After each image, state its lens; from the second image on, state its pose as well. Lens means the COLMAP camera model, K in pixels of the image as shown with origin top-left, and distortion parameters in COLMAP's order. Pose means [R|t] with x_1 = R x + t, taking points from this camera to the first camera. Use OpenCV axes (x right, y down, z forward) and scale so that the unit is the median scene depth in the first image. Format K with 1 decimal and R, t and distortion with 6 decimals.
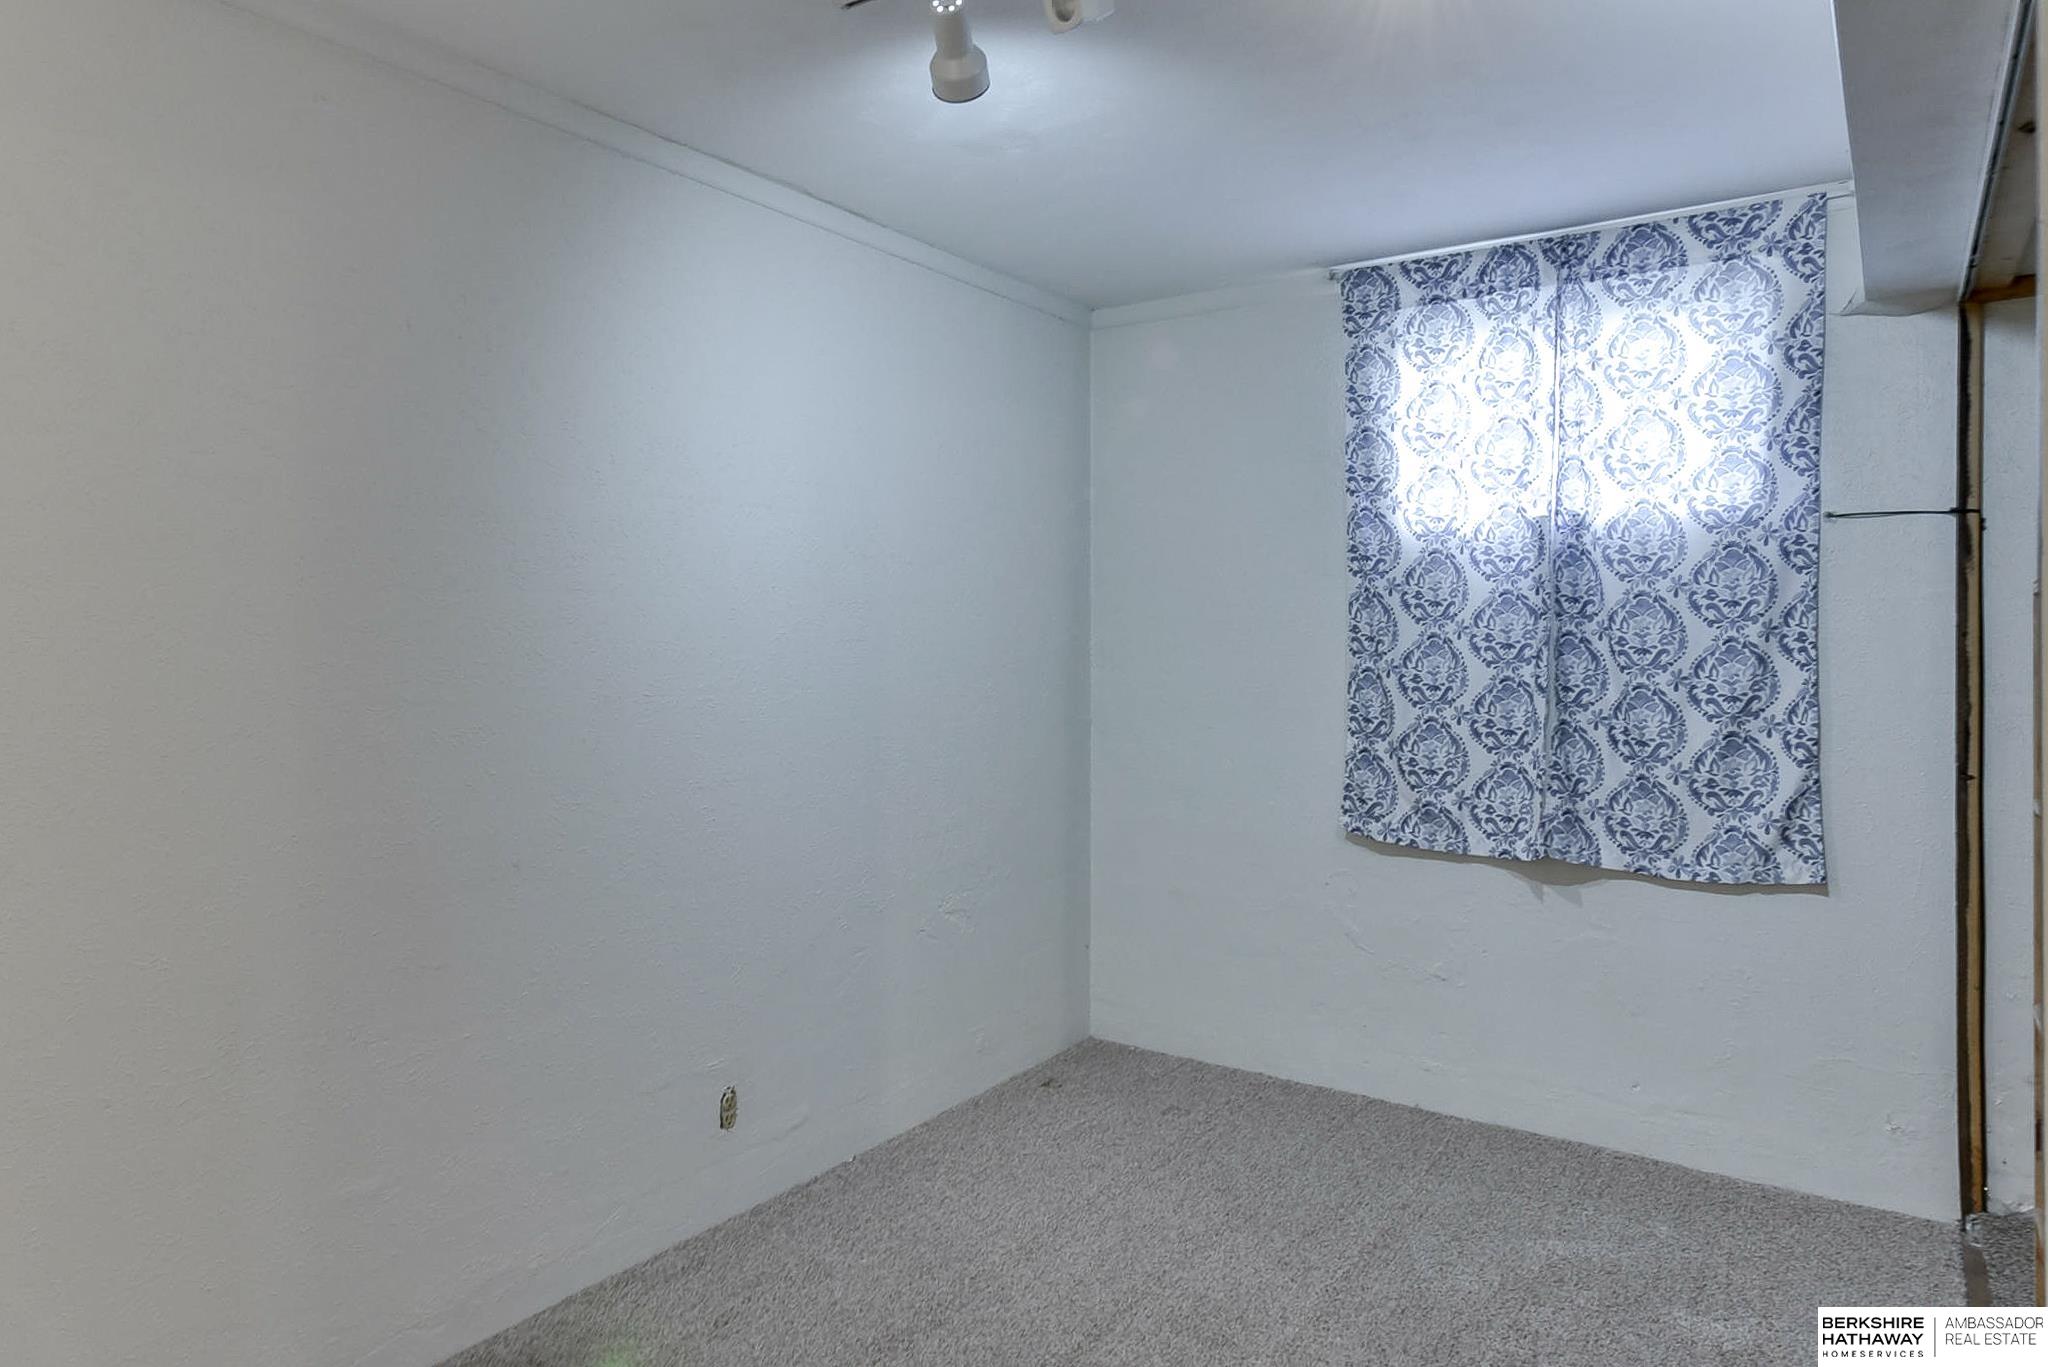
lens RADIAL K [[1241.3, 0, 1010.4], [0, 1241.3, 614.6], [0, 0, 1]] dist [0.002517, -0.000103]
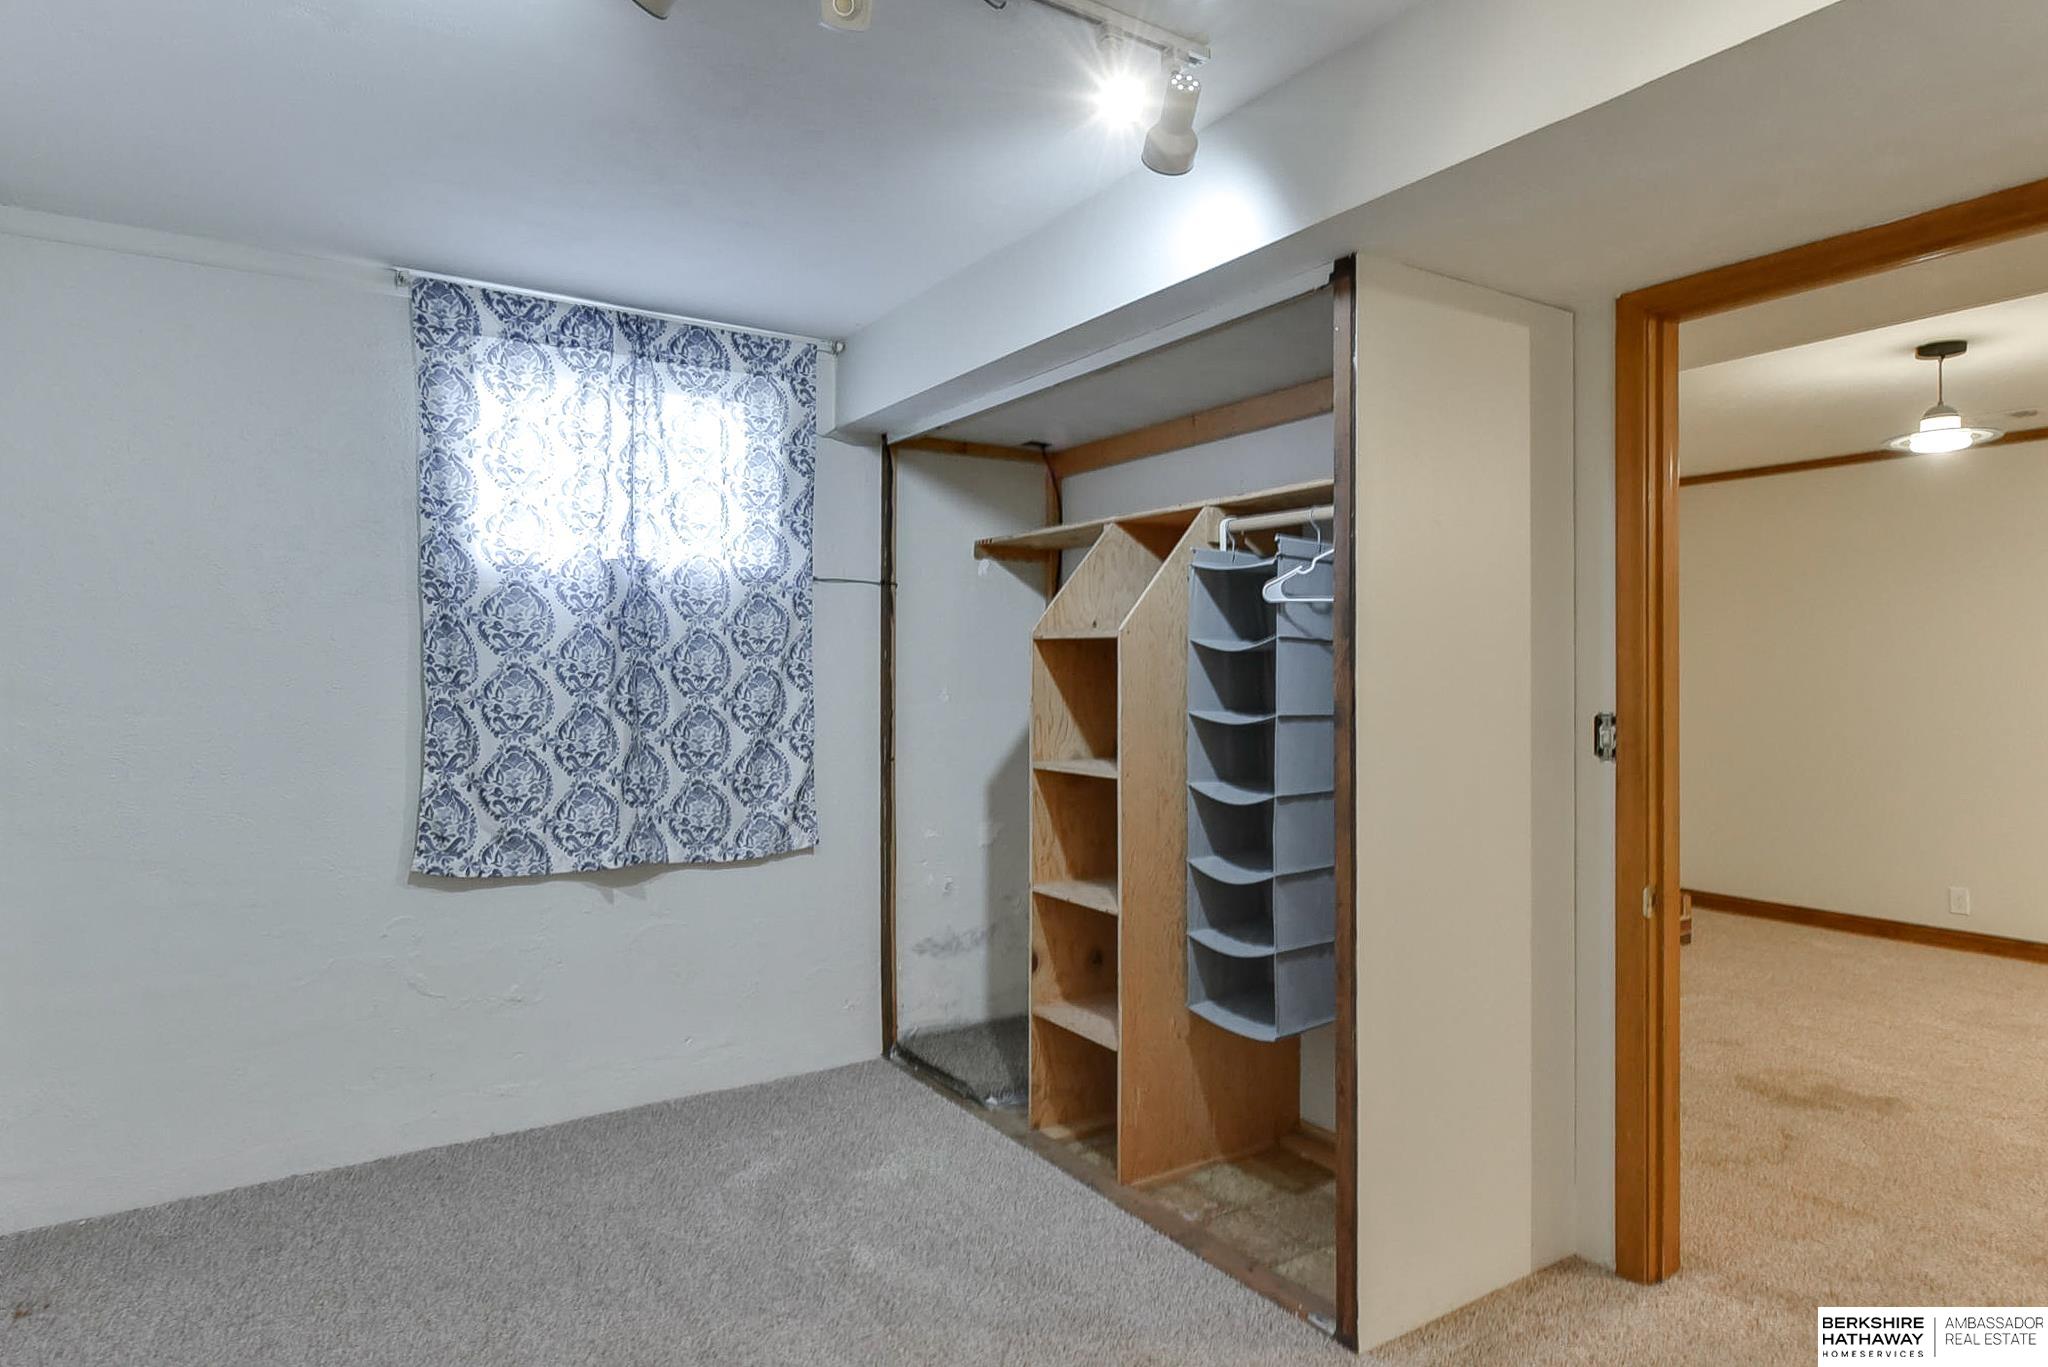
lens RADIAL K [[1152.3, 0, 1007.1], [0, 1152.3, 647.5], [0, 0, 1]] dist [0.004806, -0.001398]
pose [[0.385178, 0.012214, 0.922761, -0.393018], [-0.017115, 0.999835, -0.006090, 0.000665], [-0.922684, -0.013448, 0.385323, 0.272459]]
